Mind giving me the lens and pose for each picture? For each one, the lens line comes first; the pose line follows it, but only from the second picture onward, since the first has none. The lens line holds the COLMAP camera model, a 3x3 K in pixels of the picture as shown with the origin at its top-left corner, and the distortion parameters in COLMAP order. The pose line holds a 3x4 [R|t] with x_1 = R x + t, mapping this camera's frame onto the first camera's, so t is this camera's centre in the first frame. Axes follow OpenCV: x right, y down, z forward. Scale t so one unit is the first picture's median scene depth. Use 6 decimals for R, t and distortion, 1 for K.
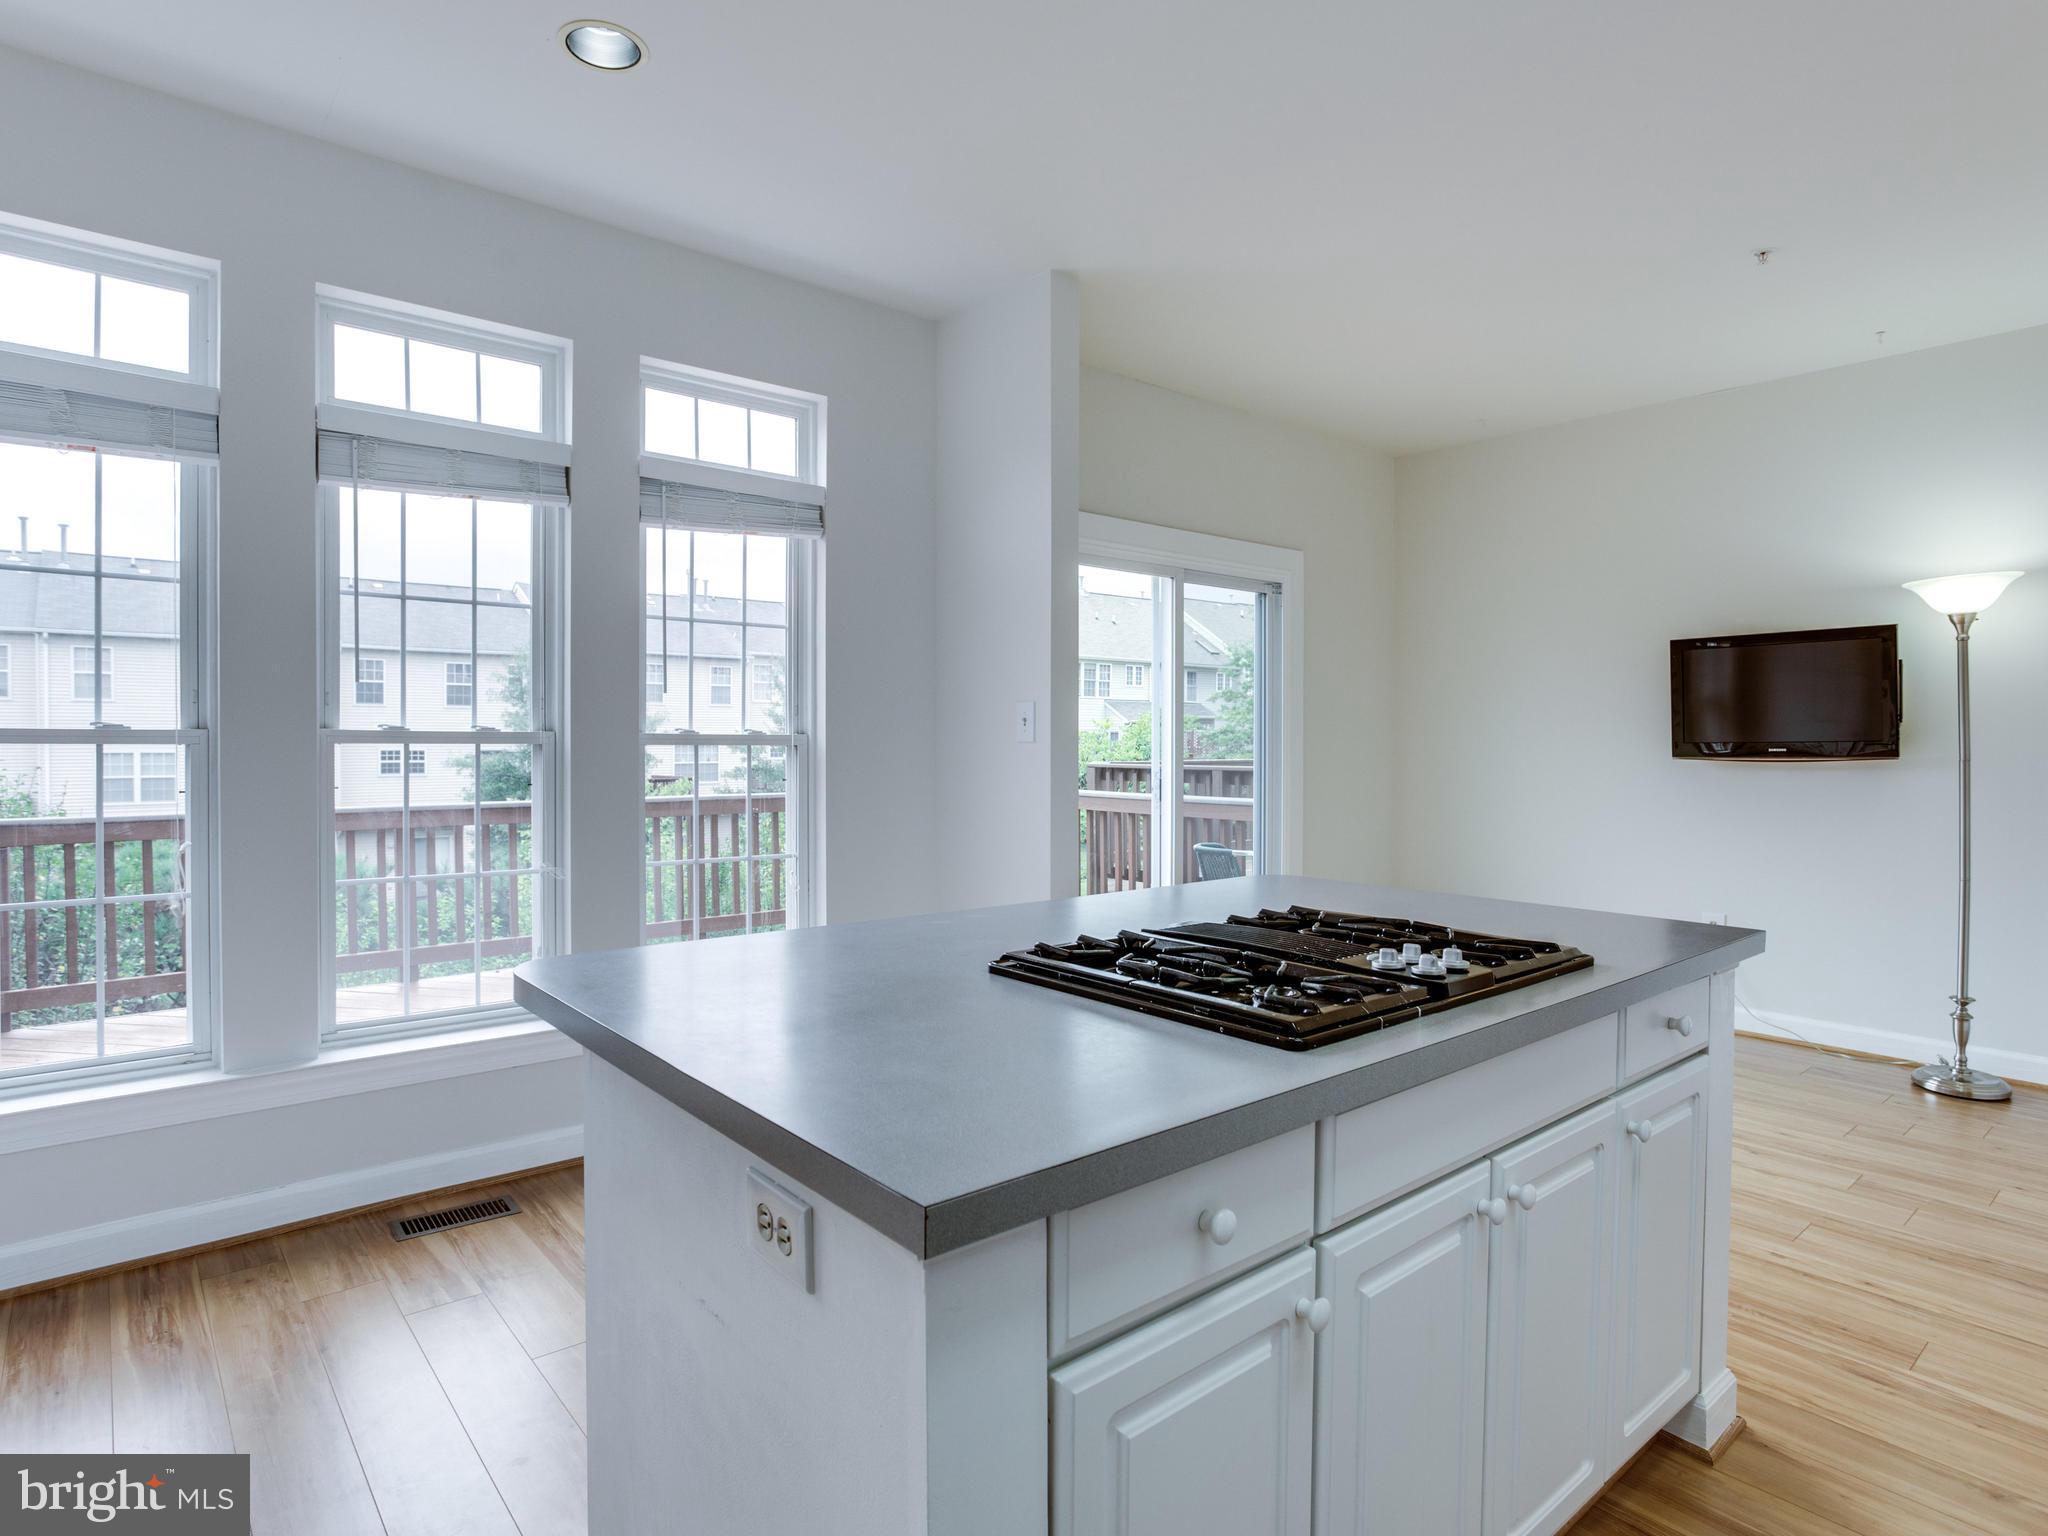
lens RADIAL K [[1149.6, 0, 1076.1], [0, 1149.6, 774.1], [0, 0, 1]] dist [-0.069003, 0.034791]
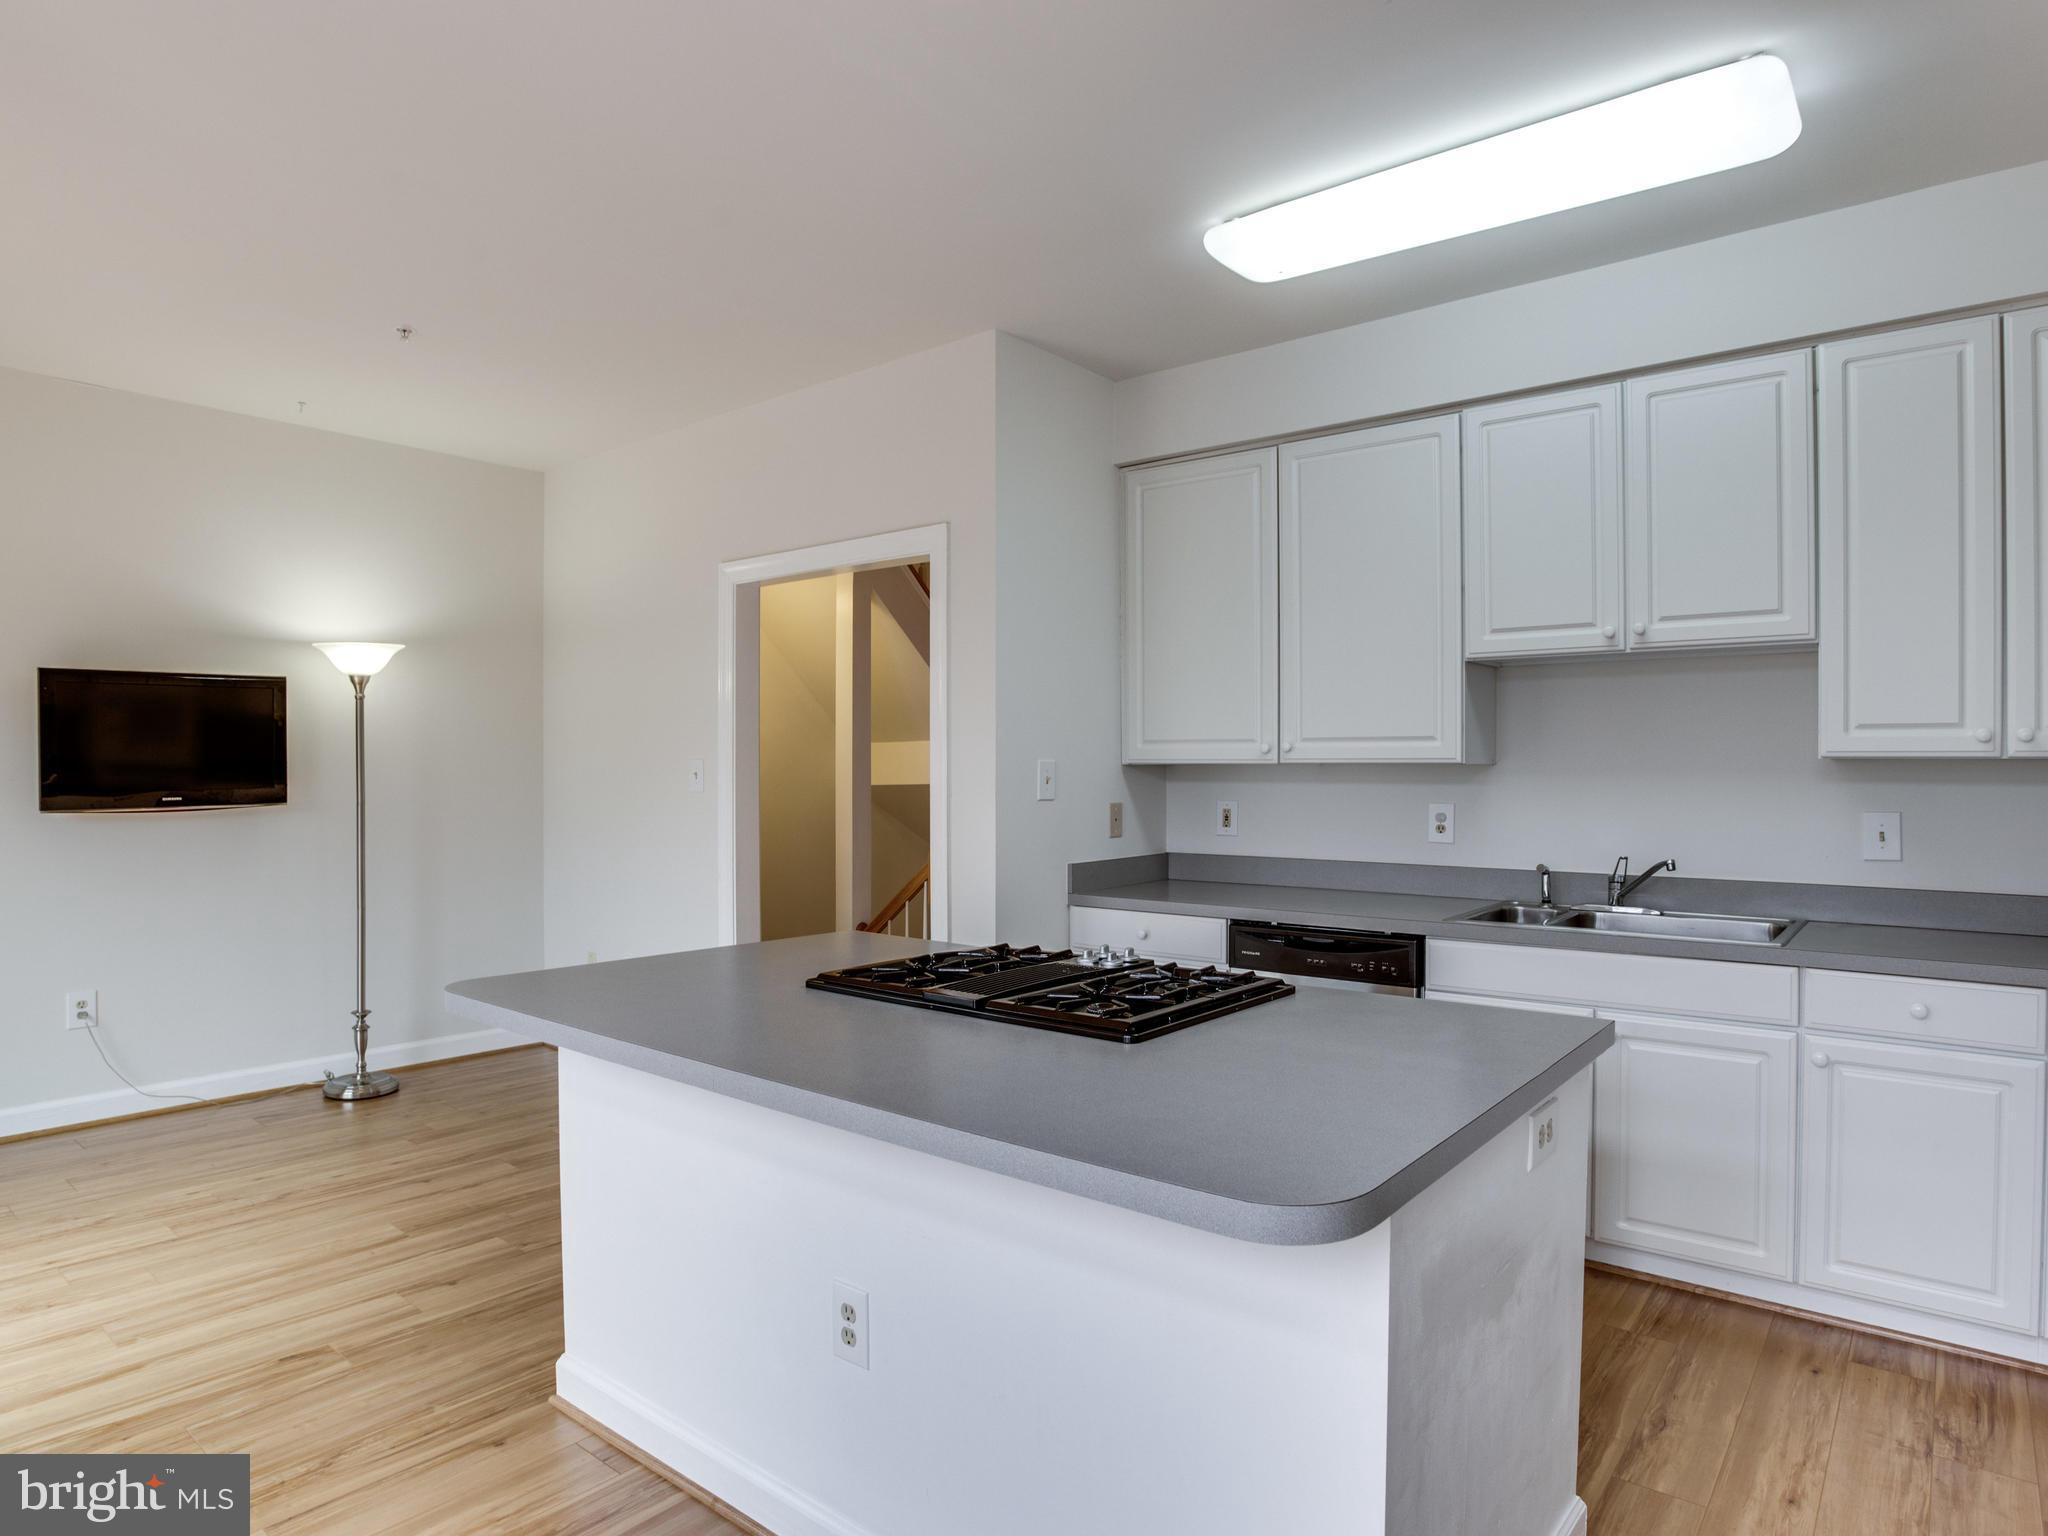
lens RADIAL K [[1200.3, 0, 988.3], [0, 1200.3, 772.8], [0, 0, 1]] dist [-0.103067, 0.043521]
pose [[-0.127863, -0.006645, 0.991770, -0.482142], [0.025494, 0.999625, 0.009985, -0.040373], [-0.991464, 0.026561, -0.127645, 0.524180]]
